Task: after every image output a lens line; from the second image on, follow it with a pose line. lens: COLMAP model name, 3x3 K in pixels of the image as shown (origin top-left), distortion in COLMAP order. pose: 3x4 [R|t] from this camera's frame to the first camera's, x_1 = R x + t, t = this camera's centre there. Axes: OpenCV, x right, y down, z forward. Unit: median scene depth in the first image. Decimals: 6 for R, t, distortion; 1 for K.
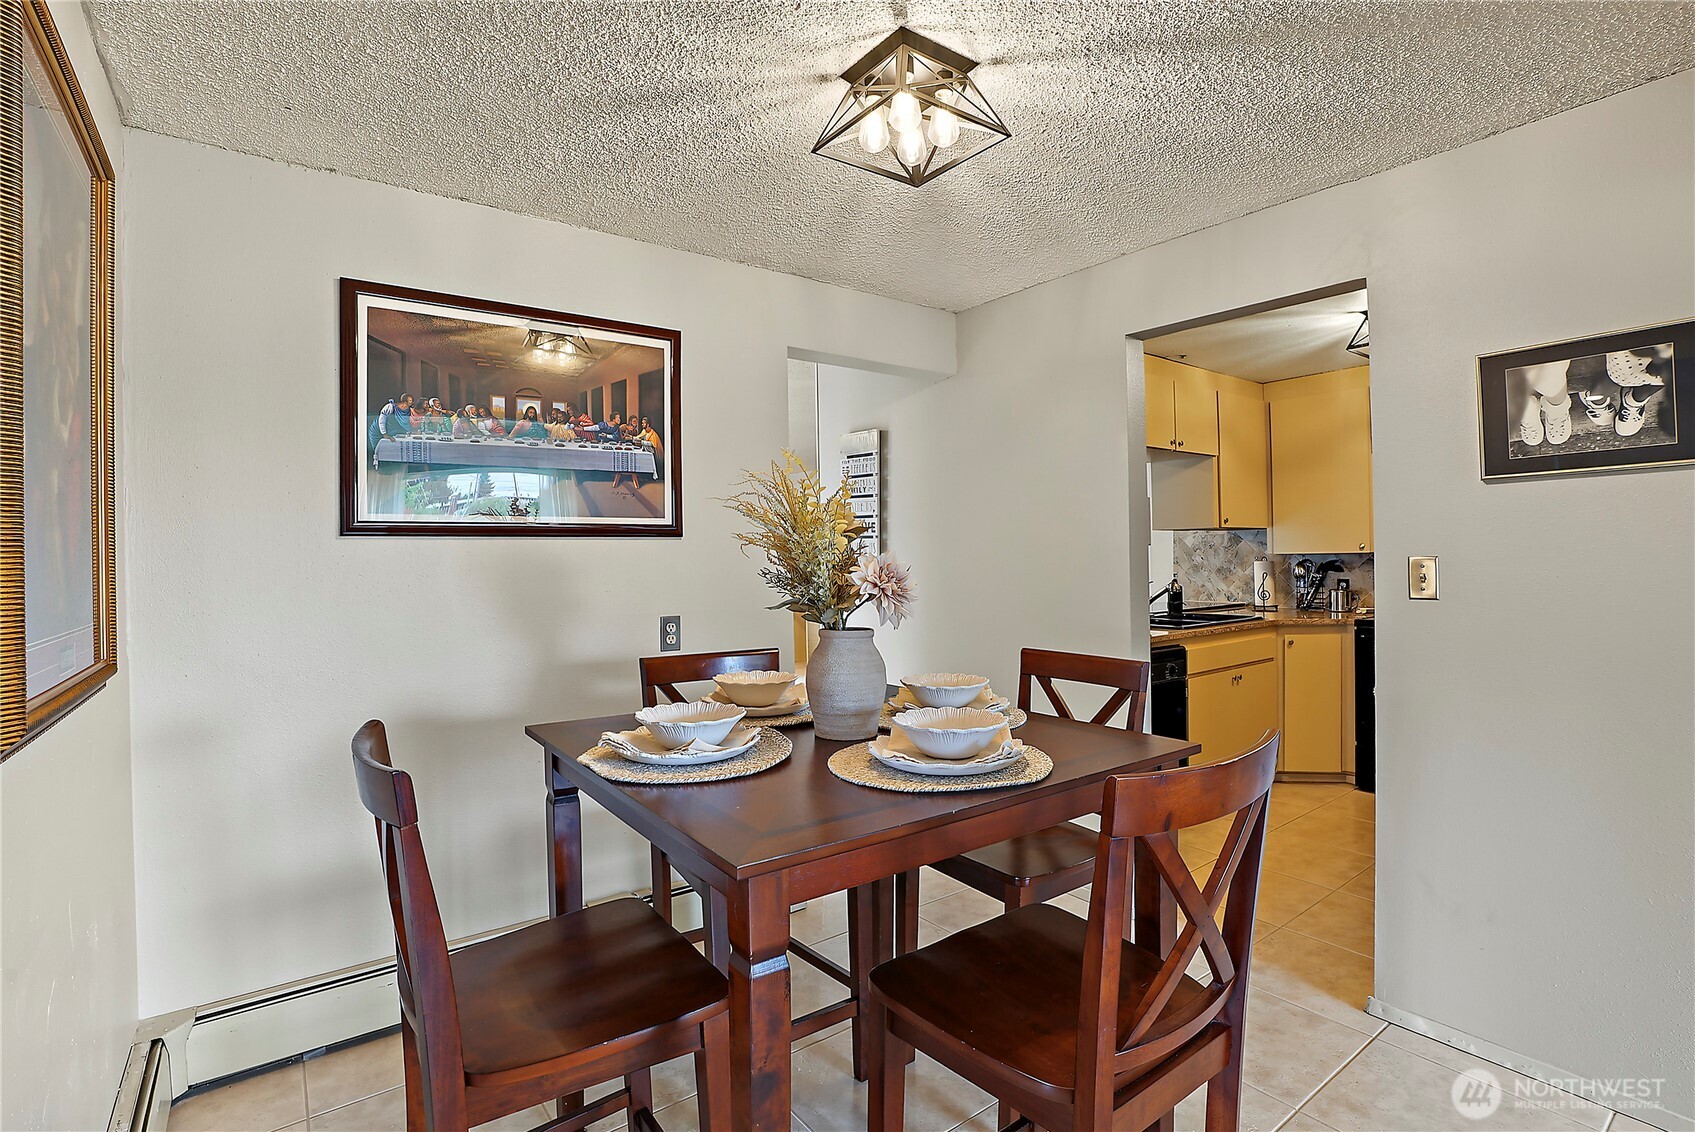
lens RADIAL K [[800.3, 0, 860.2], [0, 800.3, 558.3], [0, 0, 1]] dist [-0.071731, 0.024189]
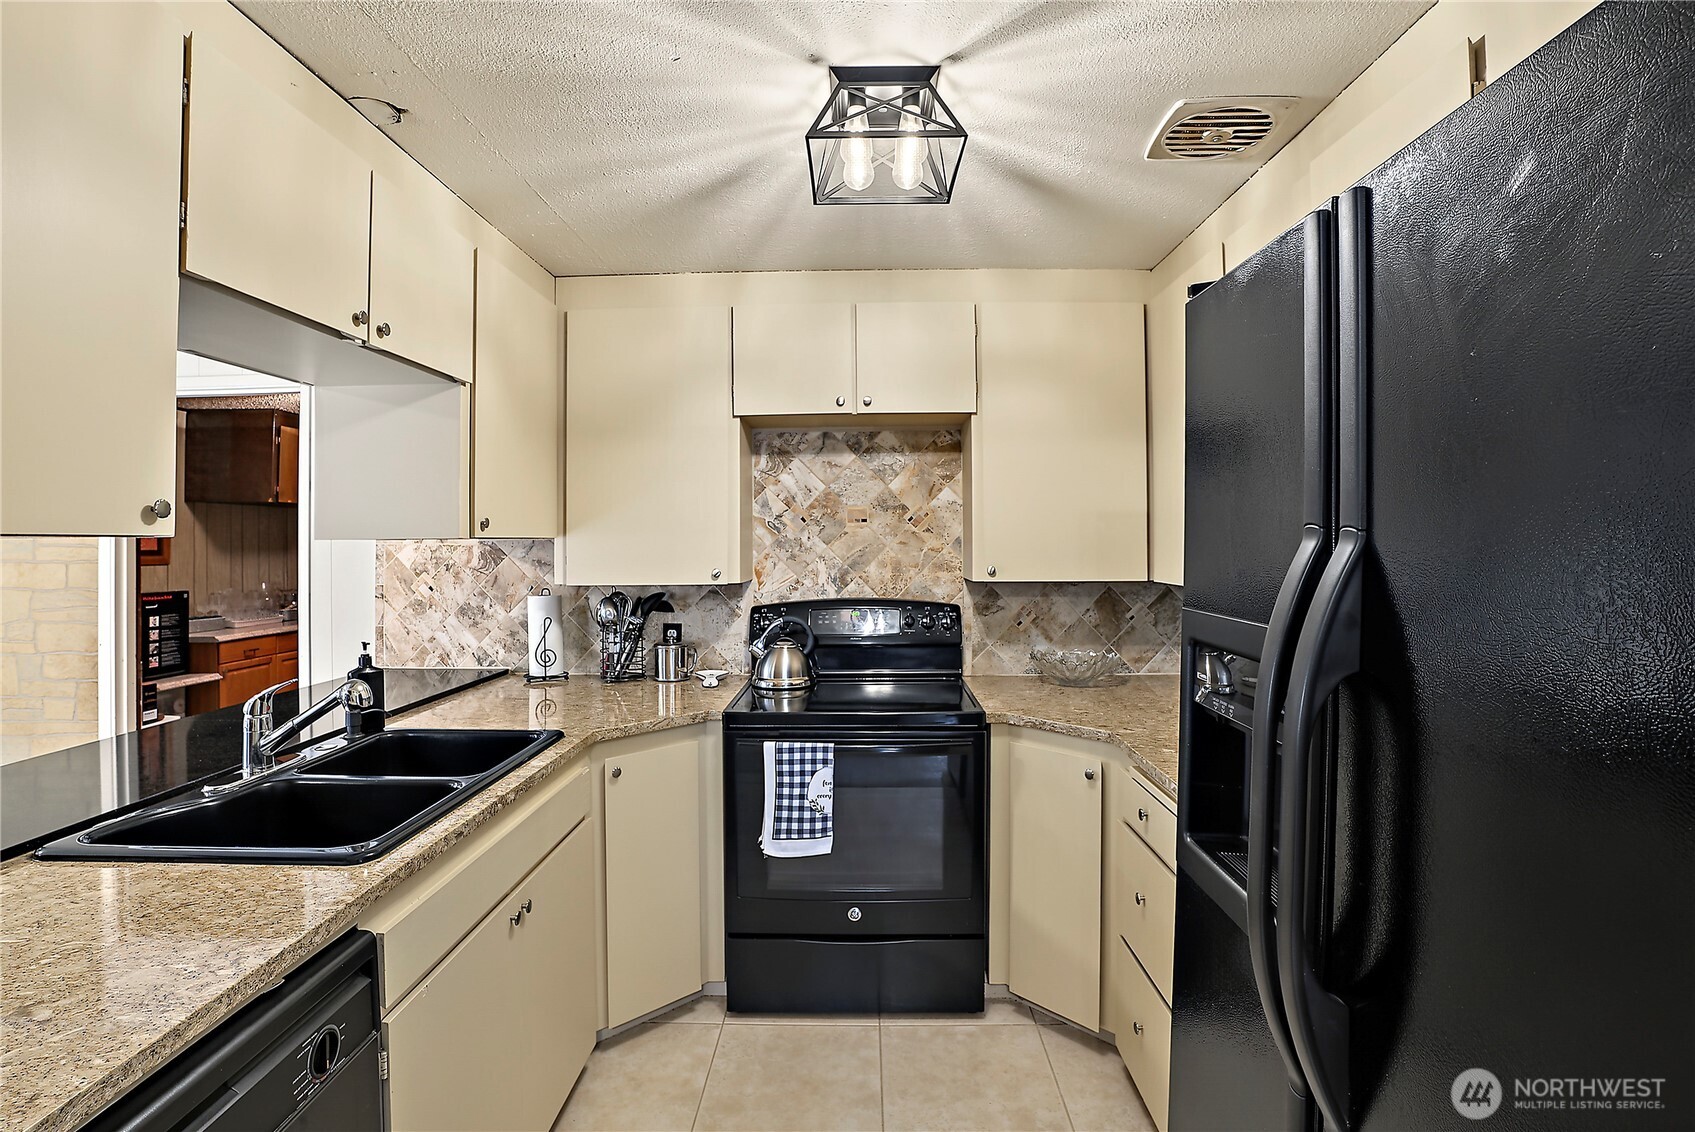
lens RADIAL K [[800.3, 0, 861.4], [0, 800.3, 528.7], [0, 0, 1]] dist [-0.071731, 0.024189]
pose [[0.614238, 0.025618, 0.788705, 0.210242], [-0.000450, 0.999484, -0.032113, -0.026954], [-0.789121, 0.019370, 0.613933, 0.485923]]
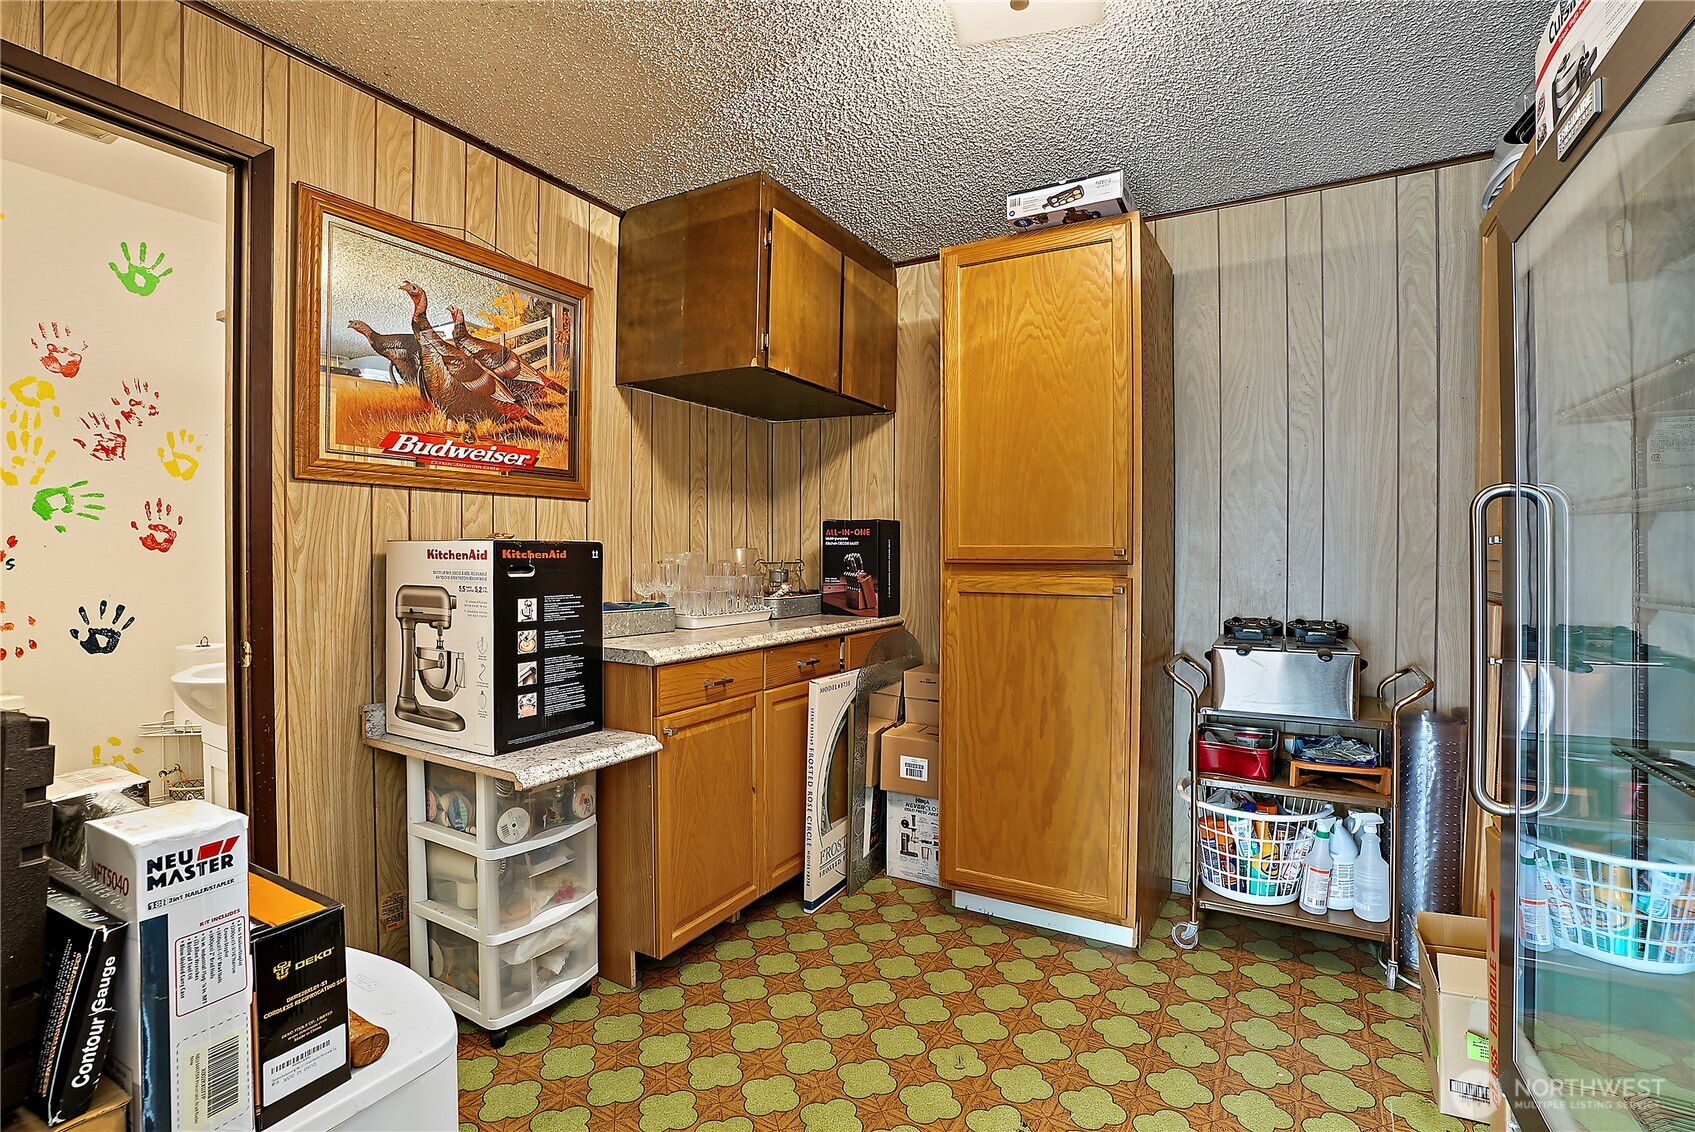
lens RADIAL K [[800.3, 0, 844.4], [0, 800.3, 558.3], [0, 0, 1]] dist [-0.071731, 0.024189]
pose [[0.923325, 0.019963, 0.383500, 0.408133], [-0.022849, 0.999735, 0.002970, 0.023704], [-0.383339, -0.011504, 0.923536, 1.283339]]
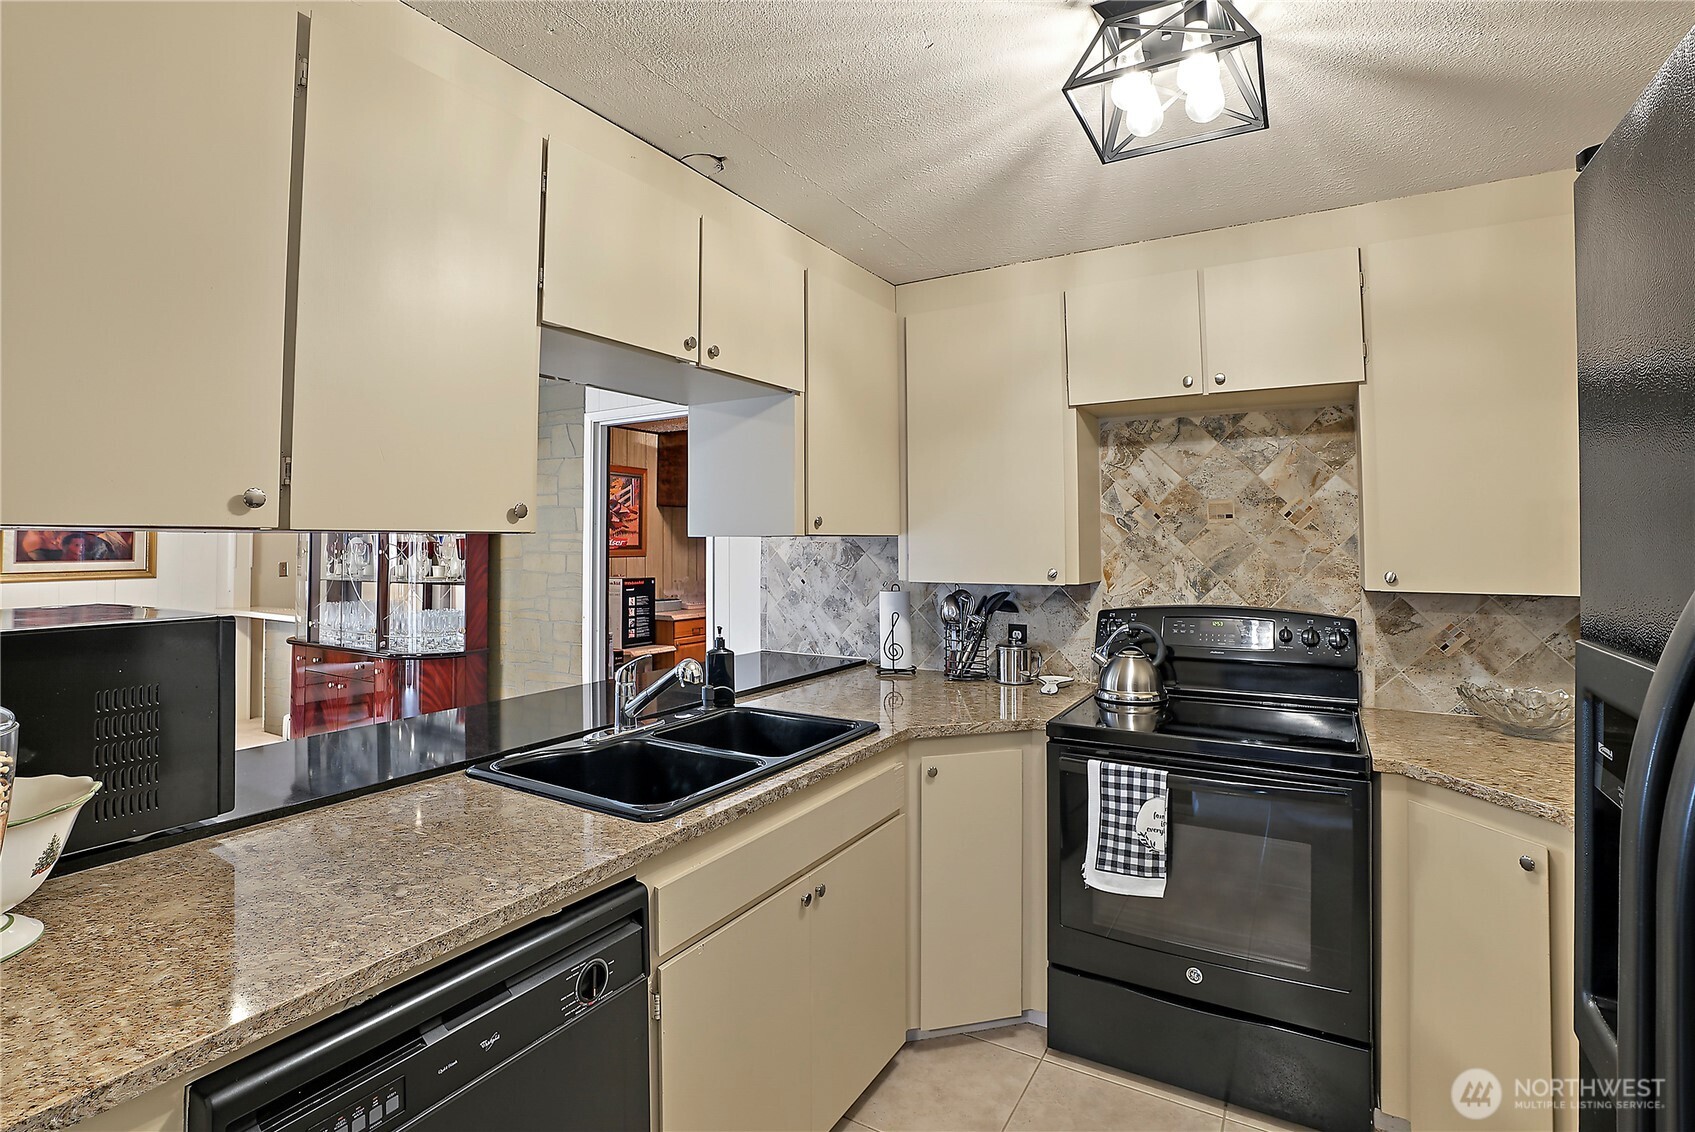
lens RADIAL K [[800.3, 0, 846.8], [0, 800.3, 504.1], [0, 0, 1]] dist [-0.071731, 0.024189]
pose [[0.927498, 0.035172, 0.372170, 0.262983], [-0.014547, 0.998206, -0.058084, -0.027083], [-0.373545, 0.048459, 0.926345, 0.470610]]
